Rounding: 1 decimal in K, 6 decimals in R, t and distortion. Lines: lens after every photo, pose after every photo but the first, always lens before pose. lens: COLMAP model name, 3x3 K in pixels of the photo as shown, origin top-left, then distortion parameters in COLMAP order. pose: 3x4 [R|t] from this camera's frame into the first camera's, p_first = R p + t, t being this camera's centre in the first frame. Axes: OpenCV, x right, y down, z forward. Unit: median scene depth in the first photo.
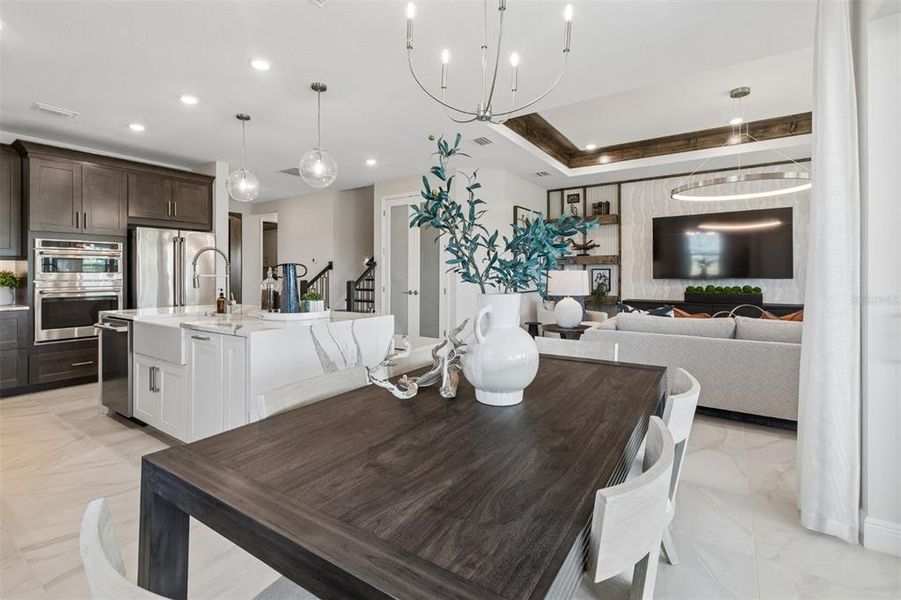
lens RADIAL K [[406.5, 0, 445.9], [0, 406.5, 272.3], [0, 0, 1]] dist [0.007366, -0.002895]
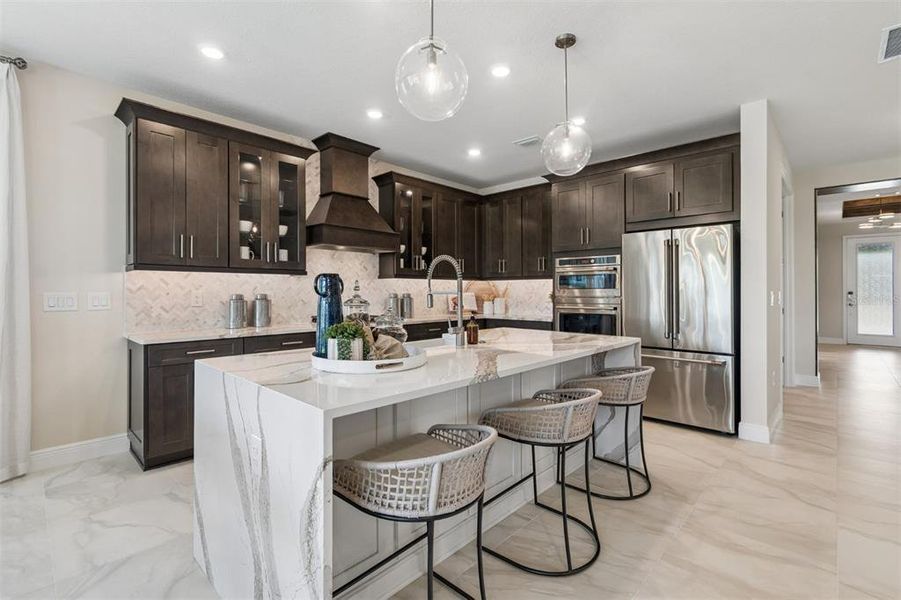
lens RADIAL K [[406.5, 0, 447.2], [0, 406.5, 292.0], [0, 0, 1]] dist [0.007366, -0.002895]
pose [[-0.159813, 0.004025, -0.987139, 0.136042], [0.006801, 0.999972, 0.002977, 0.002954], [0.987124, -0.006238, -0.159836, 0.775811]]
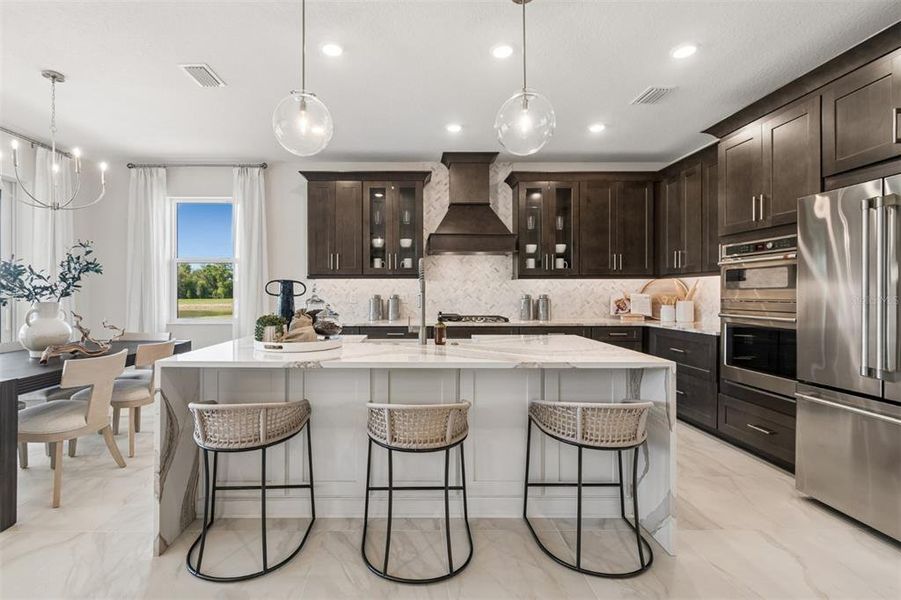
lens RADIAL K [[406.5, 0, 414.4], [0, 406.5, 288.1], [0, 0, 1]] dist [0.007366, -0.002895]
pose [[-0.820369, -0.003598, -0.571824, -0.057764], [0.005644, 0.999881, -0.014389, 0.005532], [0.571807, -0.015032, -0.820250, 1.146311]]
